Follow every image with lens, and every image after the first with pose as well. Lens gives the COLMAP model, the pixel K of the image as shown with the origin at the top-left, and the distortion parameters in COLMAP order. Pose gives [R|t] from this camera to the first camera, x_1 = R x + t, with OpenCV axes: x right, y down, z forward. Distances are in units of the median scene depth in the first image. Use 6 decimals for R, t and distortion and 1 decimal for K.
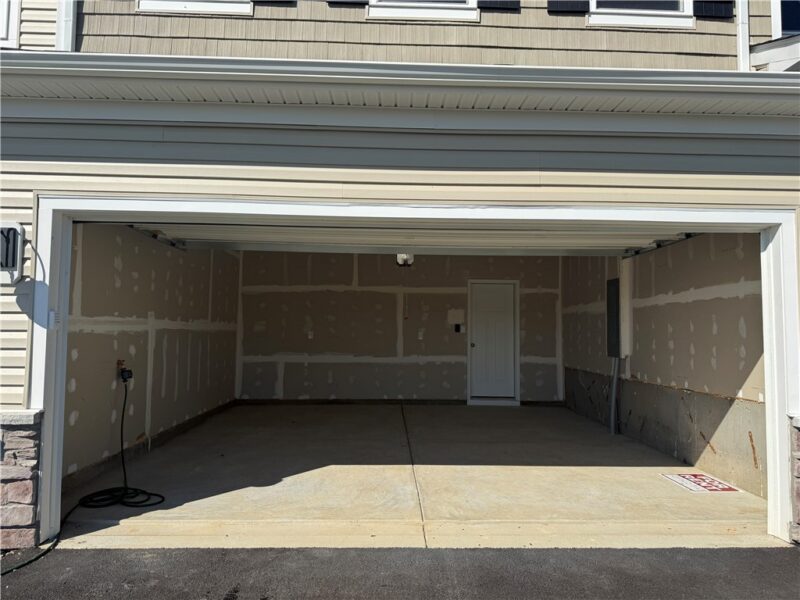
lens RADIAL K [[557.4, 0, 400.0], [0, 557.4, 300.0], [0, 0, 1]] dist [0.078628, -0.138378]
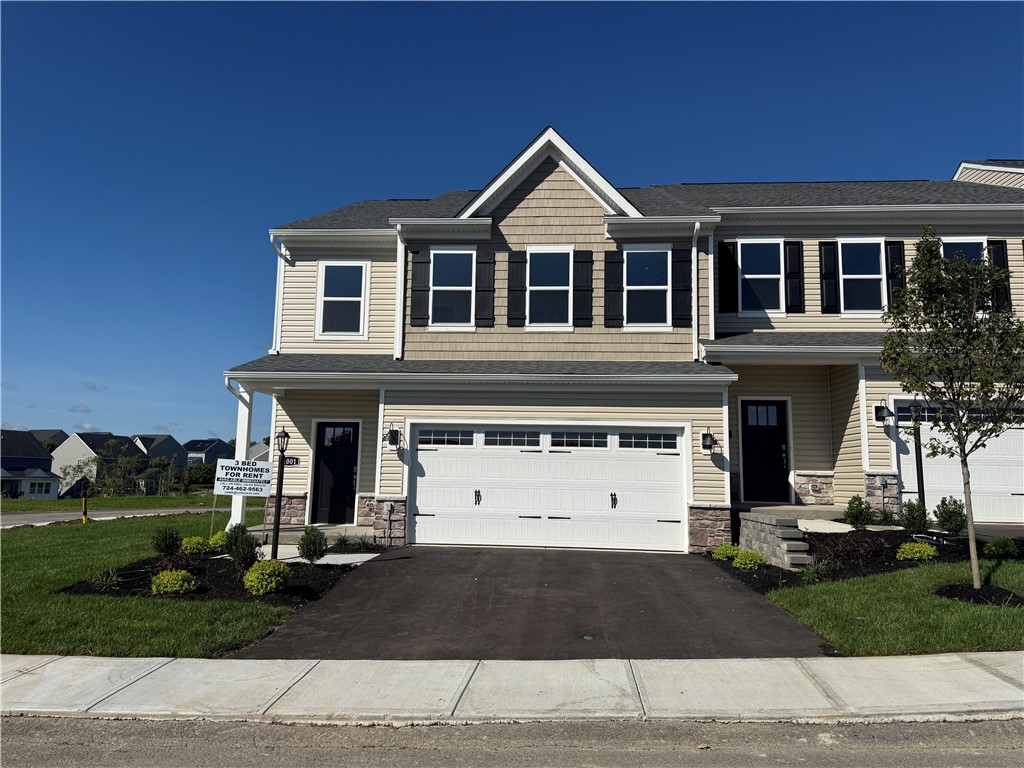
lens RADIAL K [[713.5, 0, 512.0], [0, 713.5, 384.0], [0, 0, 1]] dist [0.078628, -0.138378]
pose [[0.996250, -0.002886, -0.086476, 0.143566], [-0.002921, 0.997752, -0.066955, -0.090203], [0.086474, 0.066956, 0.994002, -1.901533]]
